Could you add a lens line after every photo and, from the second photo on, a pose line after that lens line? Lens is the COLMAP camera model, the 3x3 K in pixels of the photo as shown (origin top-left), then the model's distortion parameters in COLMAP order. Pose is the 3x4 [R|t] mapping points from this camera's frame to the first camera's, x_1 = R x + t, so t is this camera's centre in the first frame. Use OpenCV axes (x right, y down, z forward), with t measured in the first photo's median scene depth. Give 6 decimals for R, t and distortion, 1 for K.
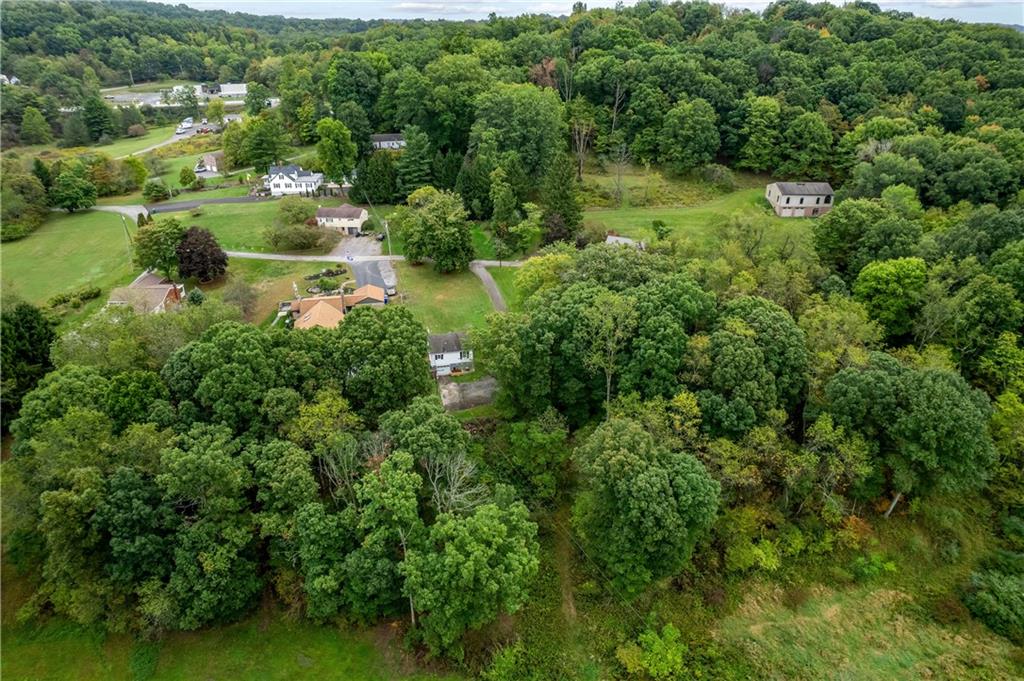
lens RADIAL K [[682.3, 0, 514.5], [0, 682.3, 343.9], [0, 0, 1]] dist [-0.019037, 0.032900]
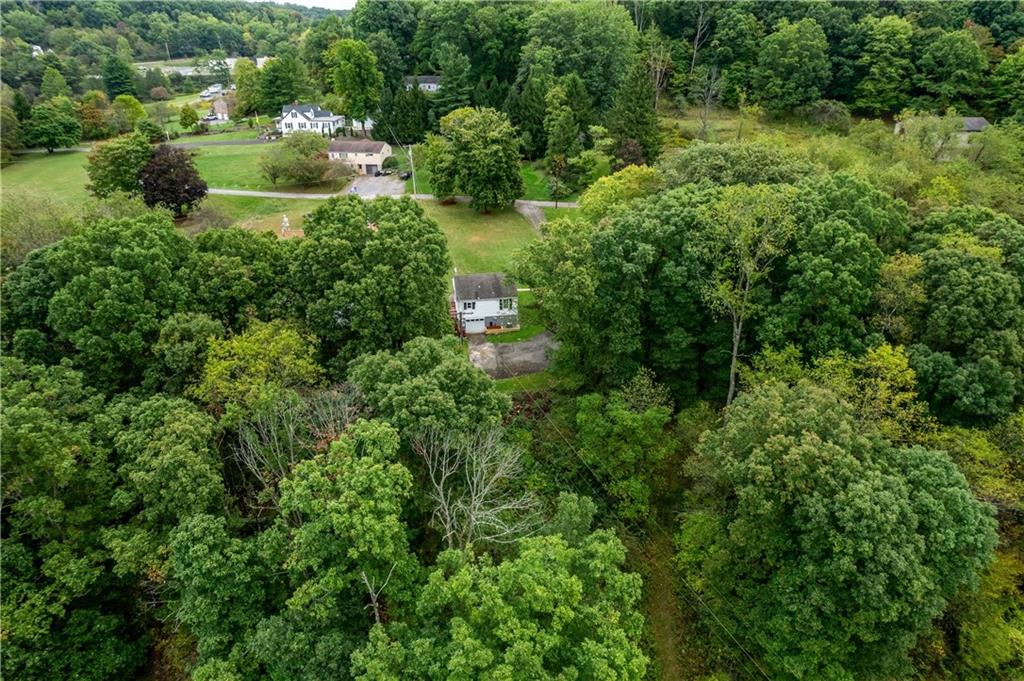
lens RADIAL K [[682.3, 0, 510.0], [0, 682.3, 336.3], [0, 0, 1]] dist [-0.019037, 0.032900]
pose [[0.997279, 0.024576, -0.069503, -0.023714], [-0.026193, 0.999405, -0.022441, 0.076255], [0.068910, 0.024200, 0.997329, 0.365926]]
